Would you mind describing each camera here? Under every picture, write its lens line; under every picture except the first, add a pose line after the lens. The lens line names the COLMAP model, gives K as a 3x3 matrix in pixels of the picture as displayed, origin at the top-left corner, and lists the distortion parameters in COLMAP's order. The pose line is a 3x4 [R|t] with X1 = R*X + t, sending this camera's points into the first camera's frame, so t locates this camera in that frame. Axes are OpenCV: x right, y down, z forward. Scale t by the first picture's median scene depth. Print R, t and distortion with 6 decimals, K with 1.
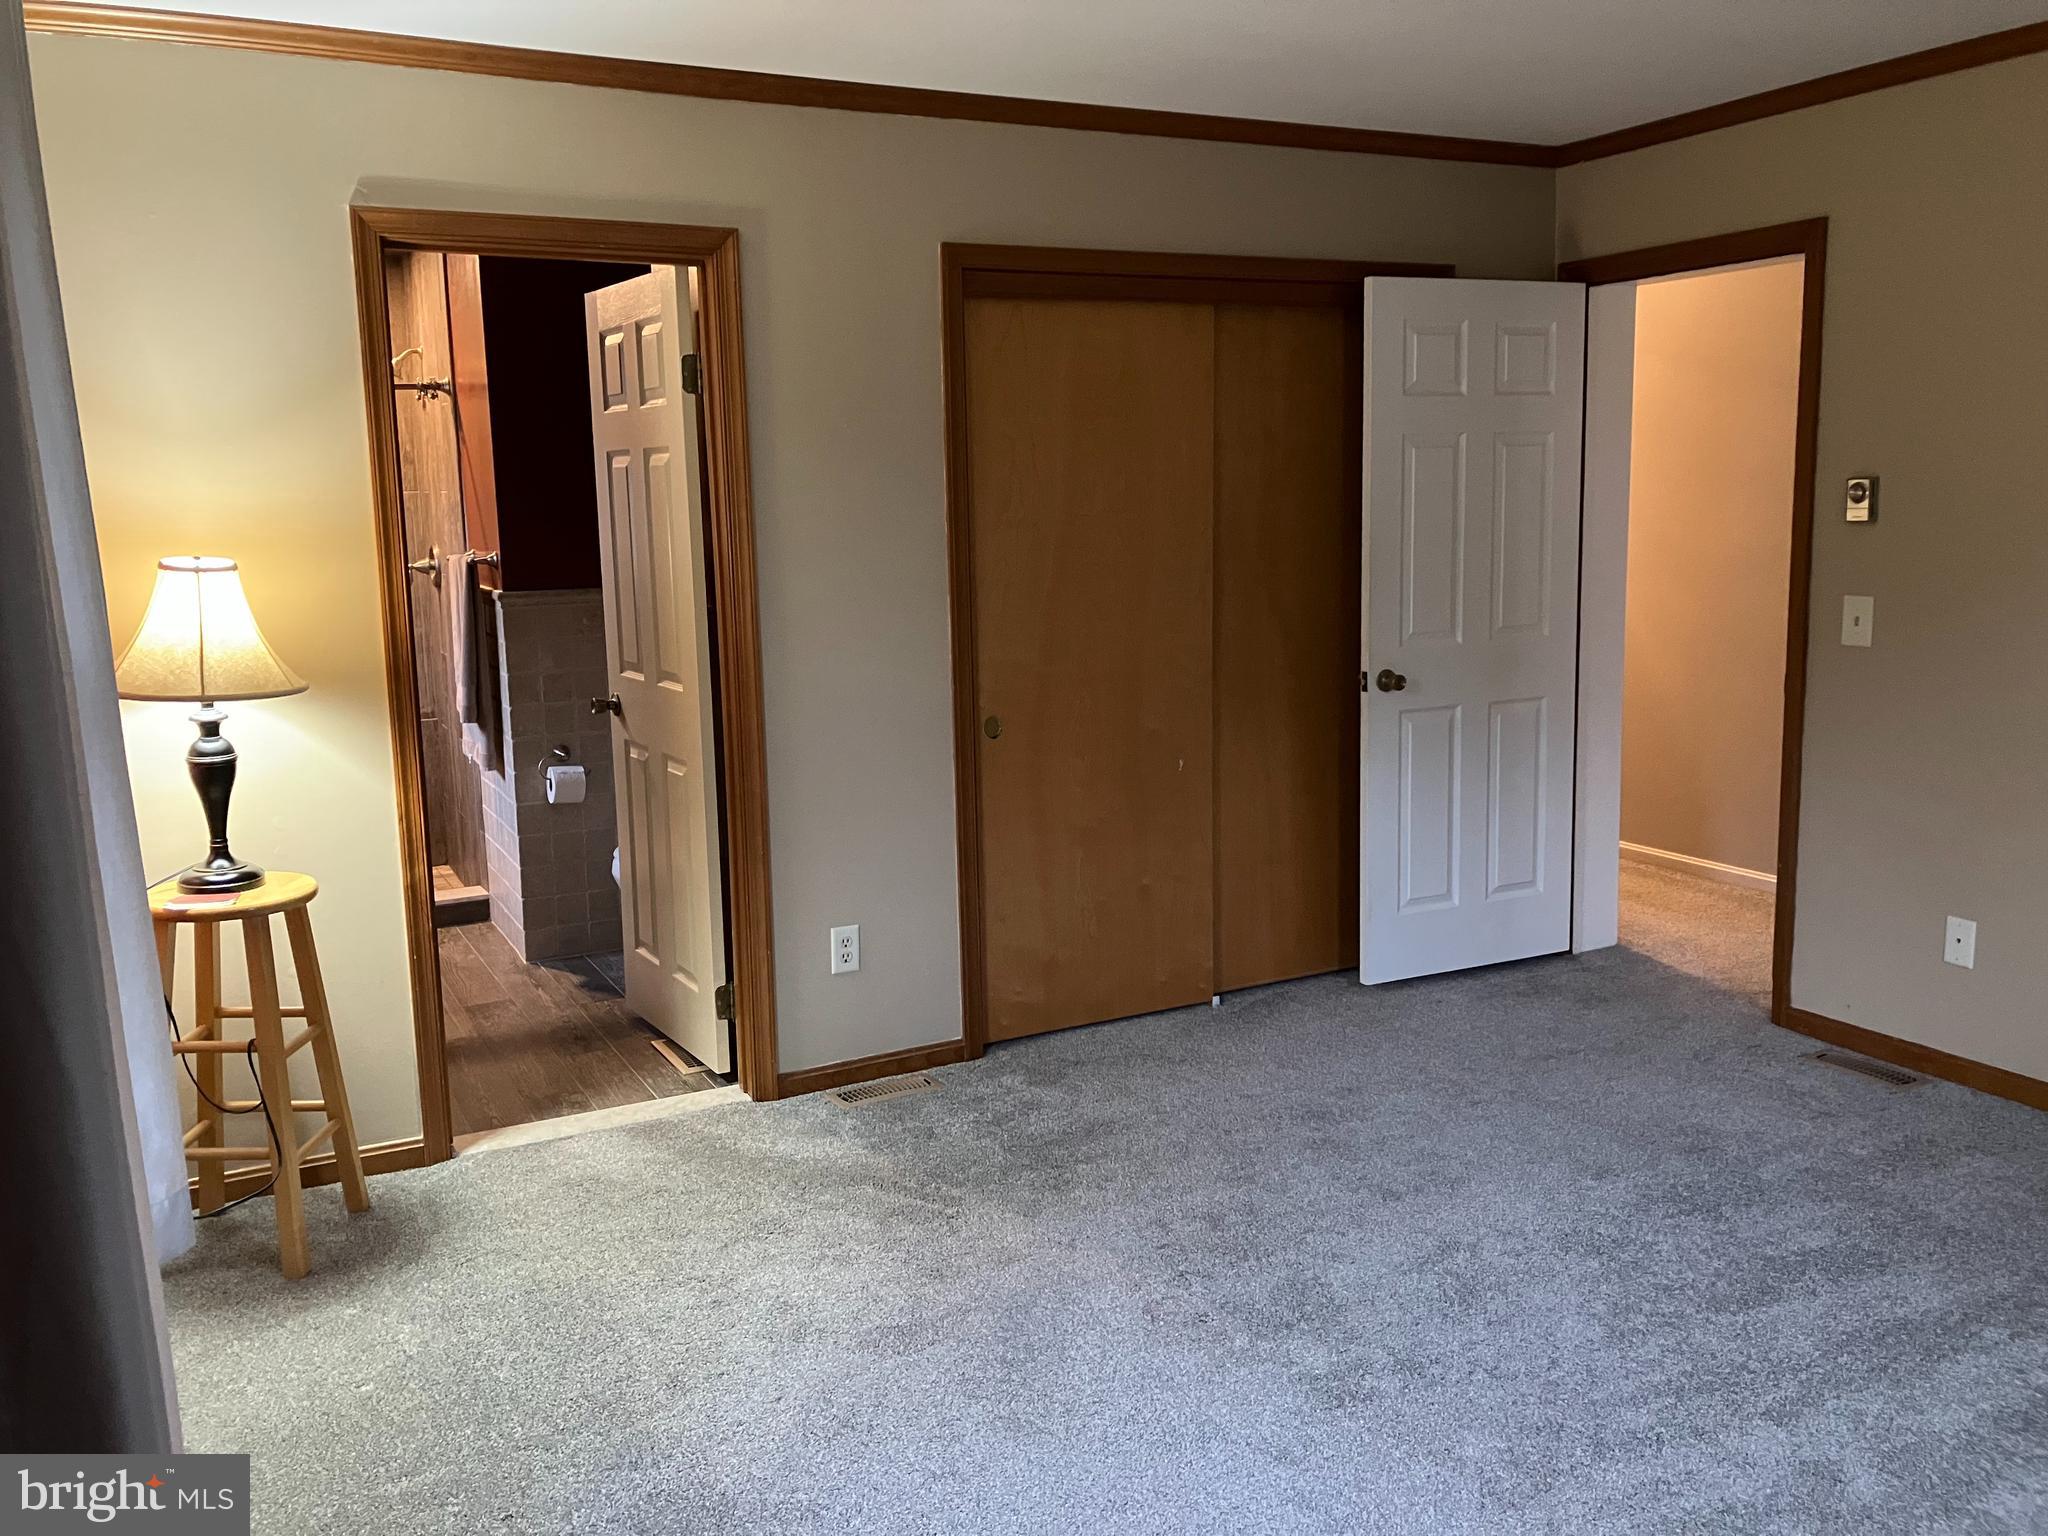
lens RADIAL K [[1672.5, 0, 1024.0], [0, 1672.5, 768.0], [0, 0, 1]] dist [0.158317, -0.488872]
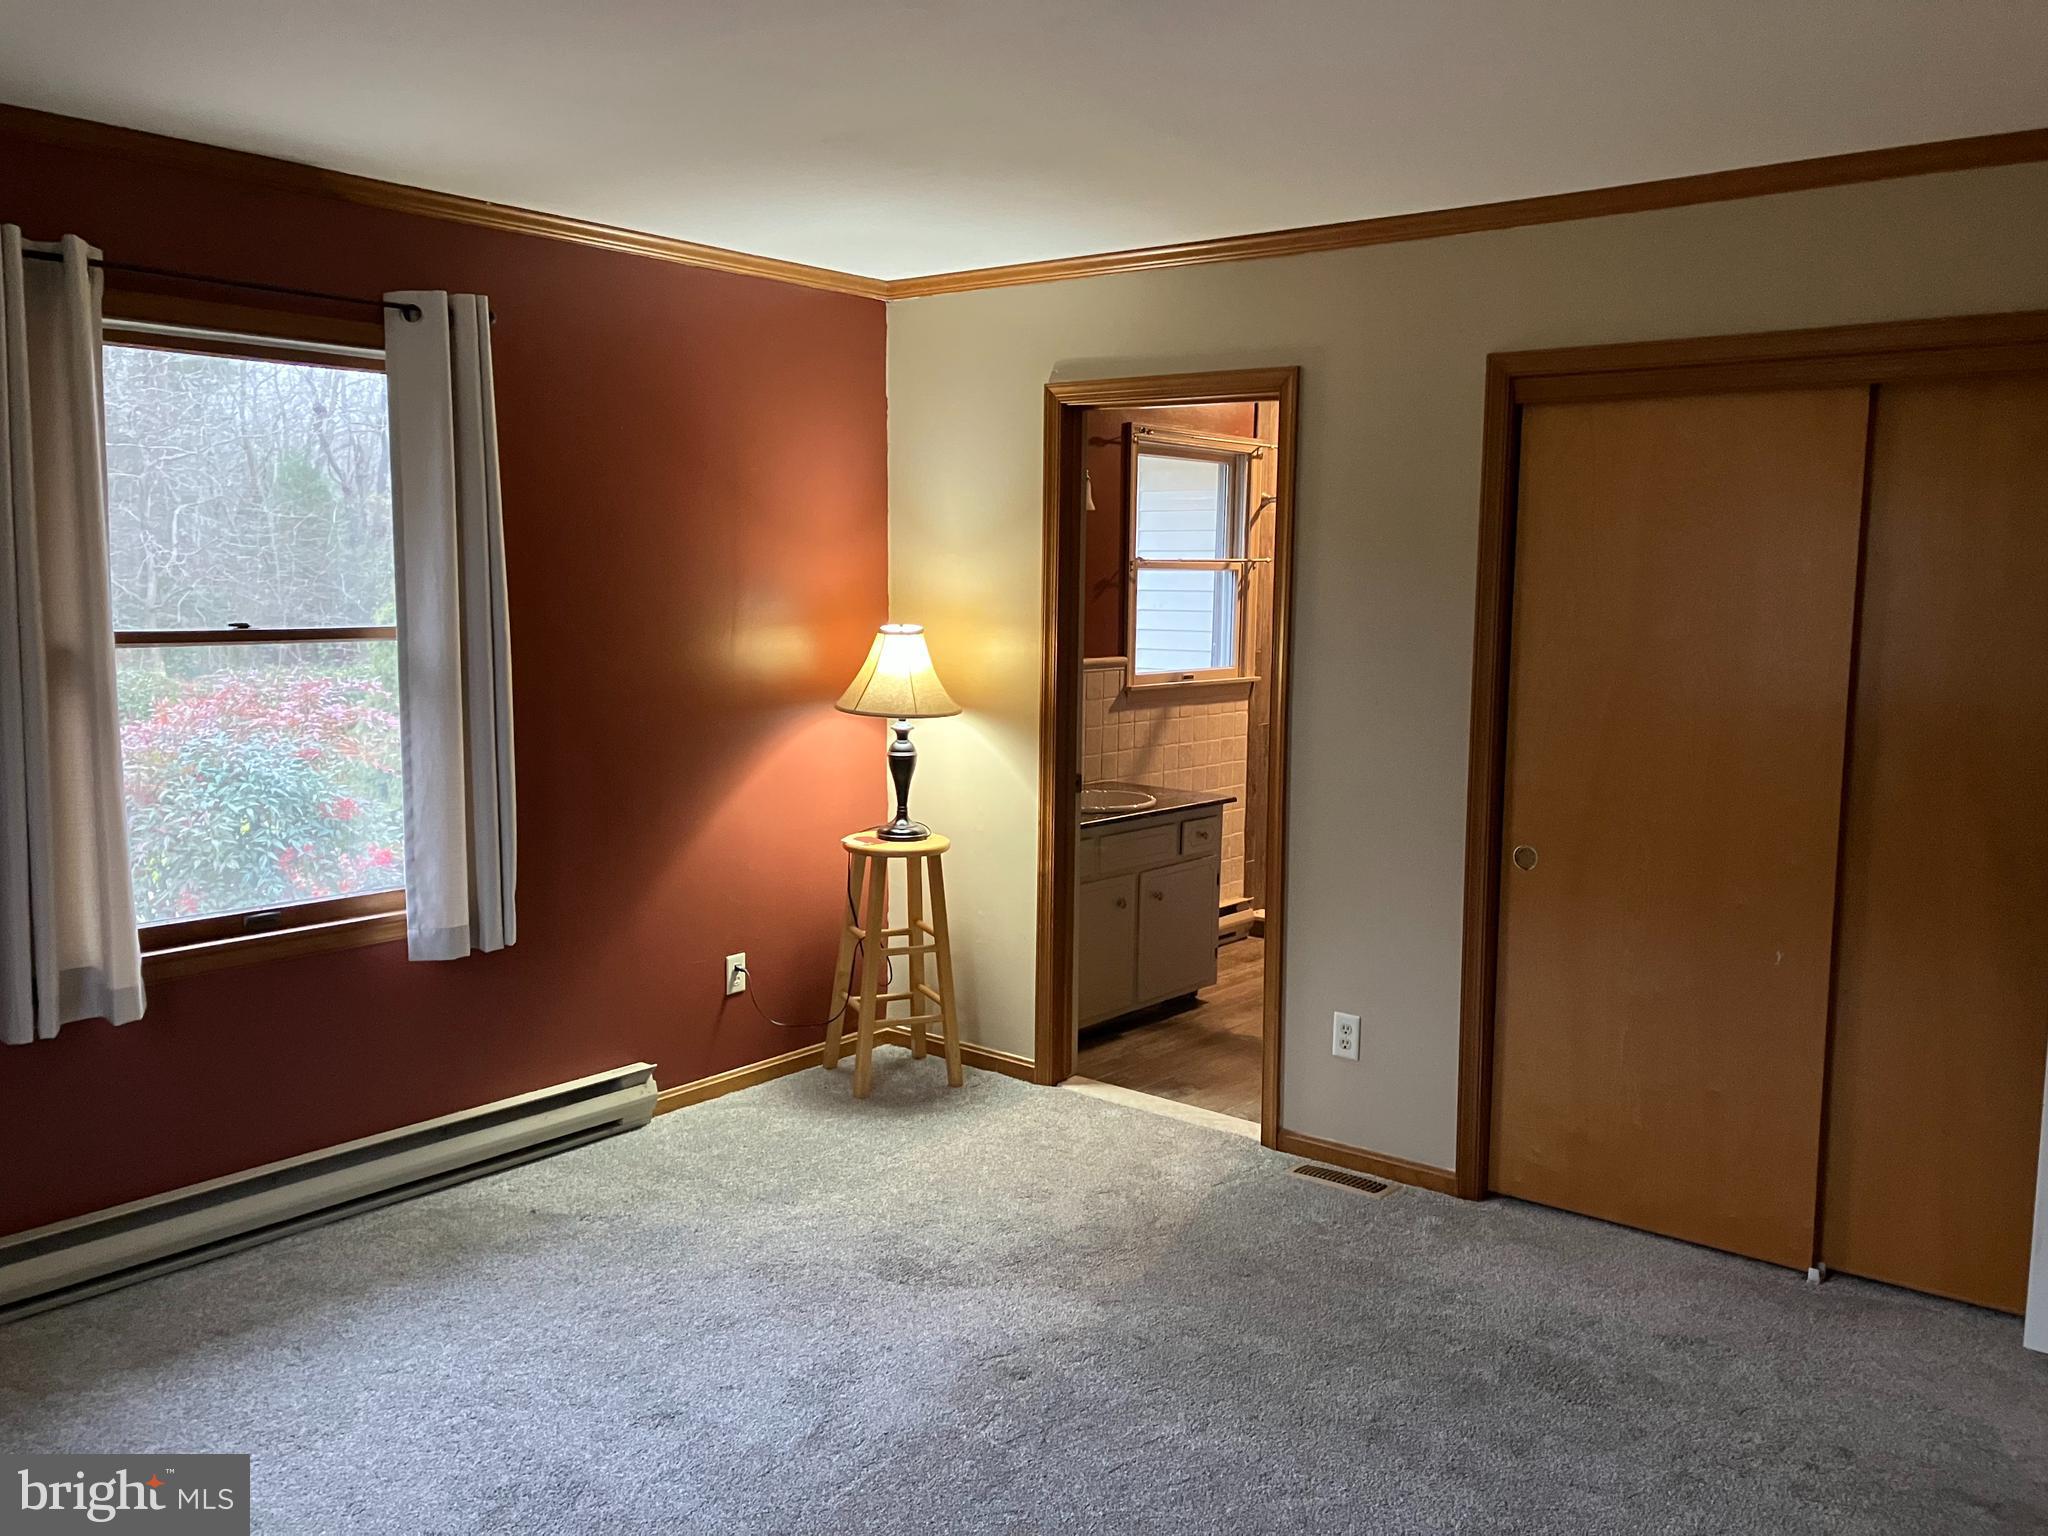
lens RADIAL K [[1635.7, 0, 1024.0], [0, 1635.7, 768.0], [0, 0, 1]] dist [0.001384, -0.075302]
pose [[0.383421, 0.129272, -0.914482, 0.762030], [-0.178125, 0.981916, 0.064121, -0.088787], [0.906234, 0.138307, 0.399514, 0.415440]]
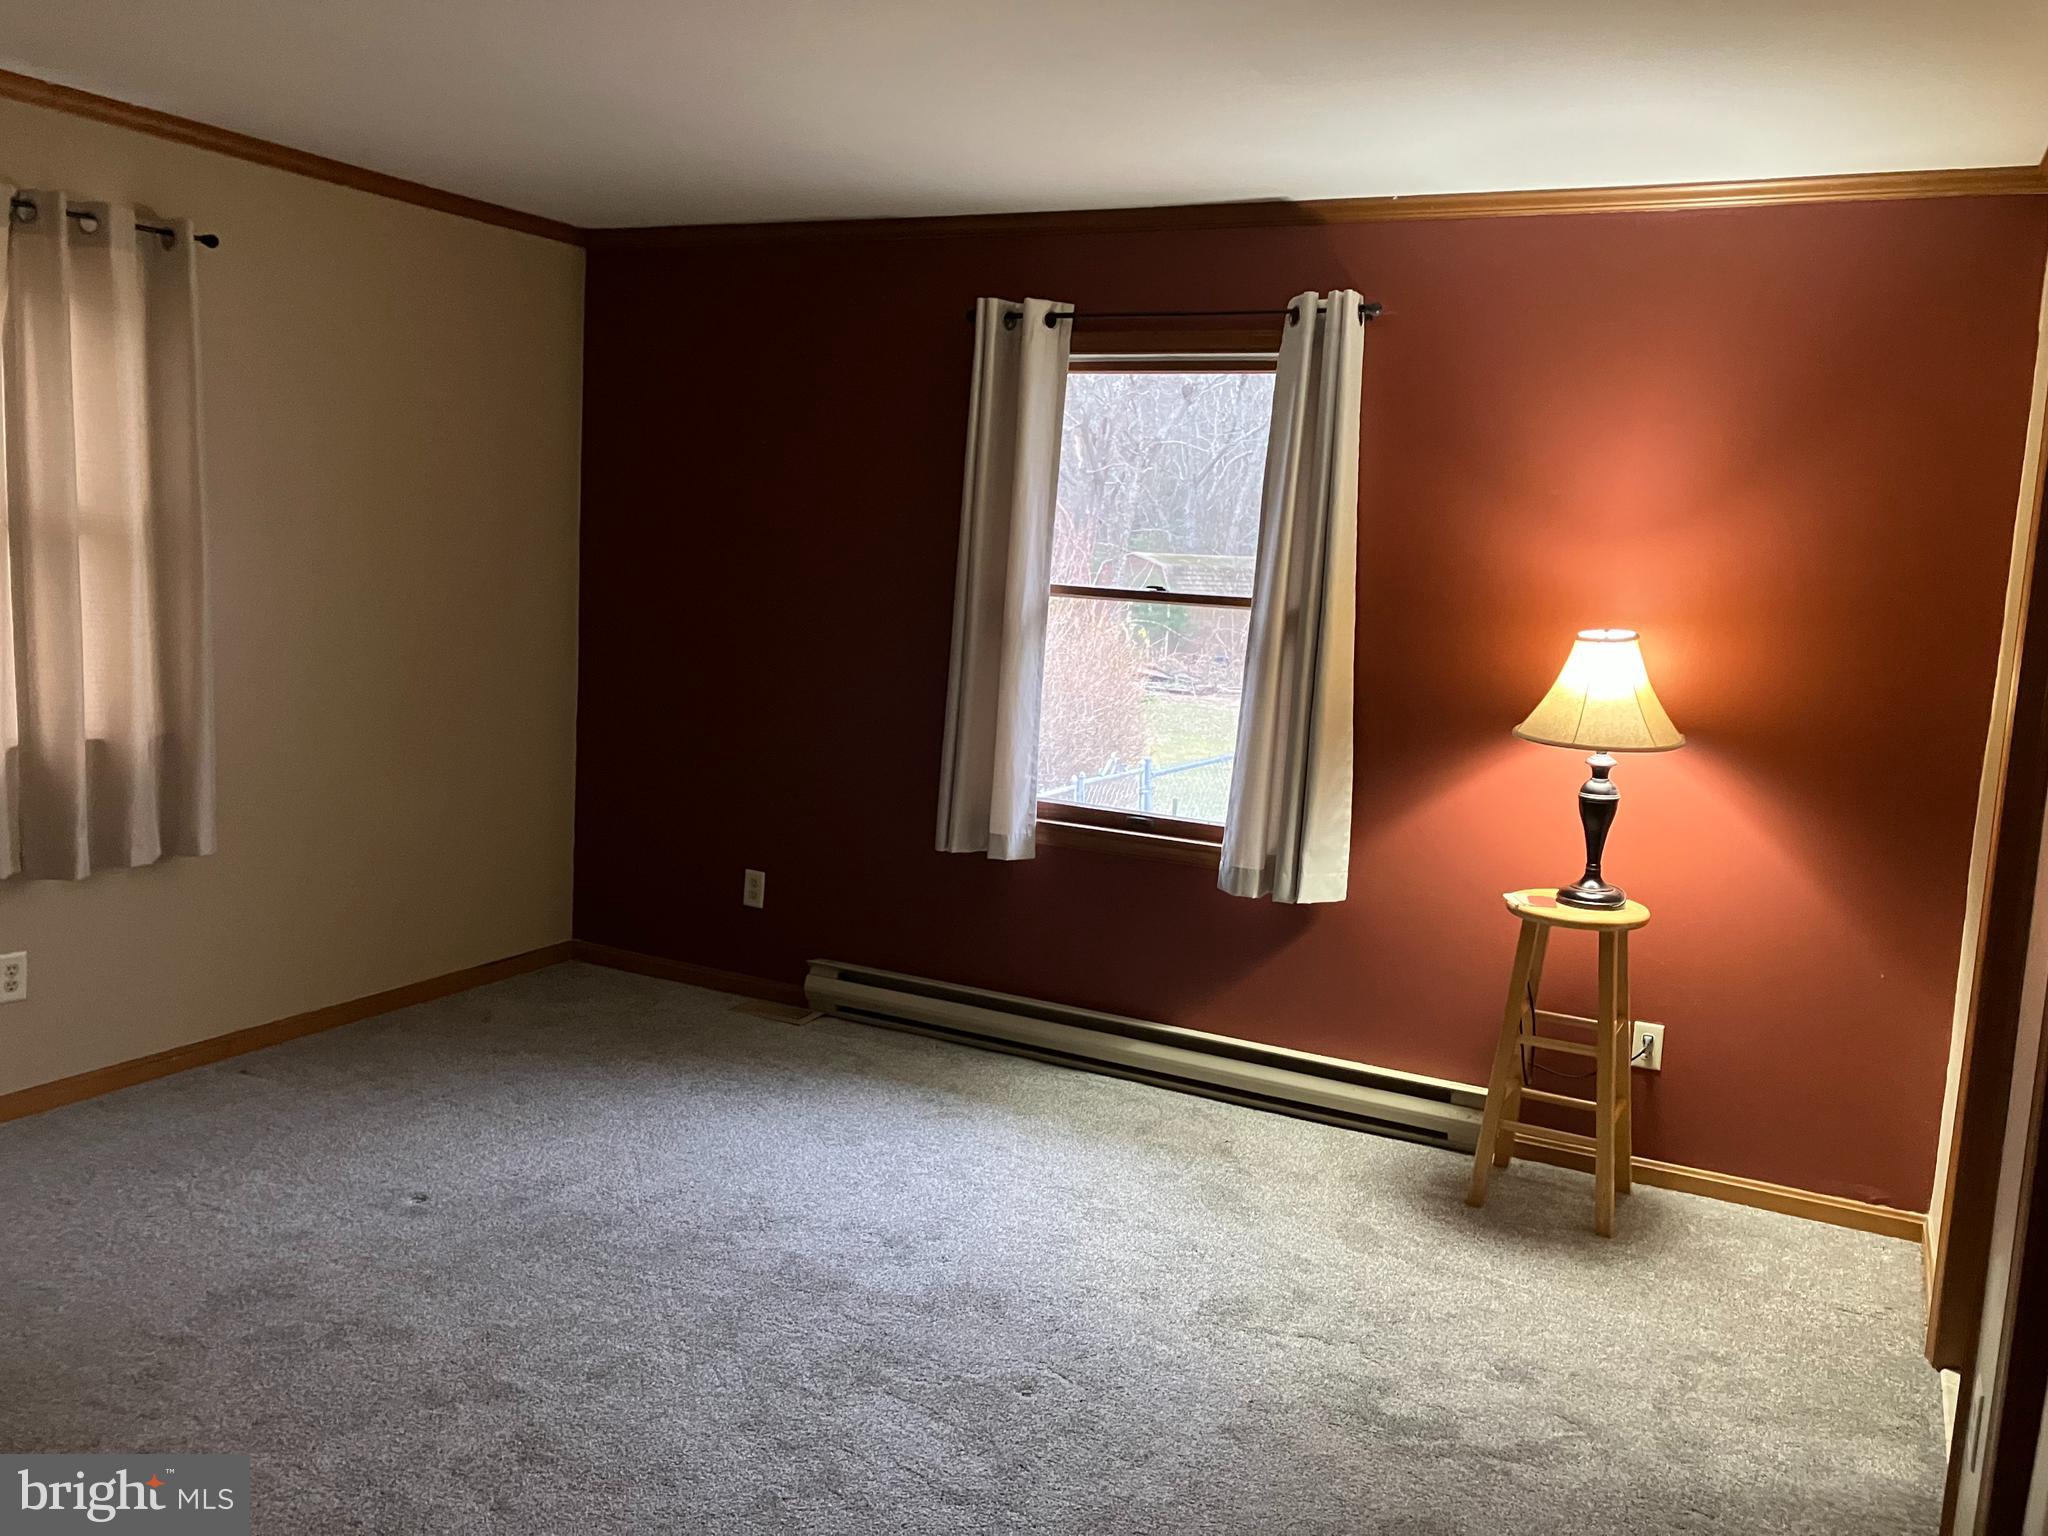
lens RADIAL K [[1635.7, 0, 1024.0], [0, 1635.7, 768.0], [0, 0, 1]] dist [0.001384, -0.075302]
pose [[-0.848693, 0.062740, -0.525151, 0.393060], [-0.117401, 0.945818, 0.302729, -0.270840], [0.515691, 0.318577, -0.795344, 1.402939]]
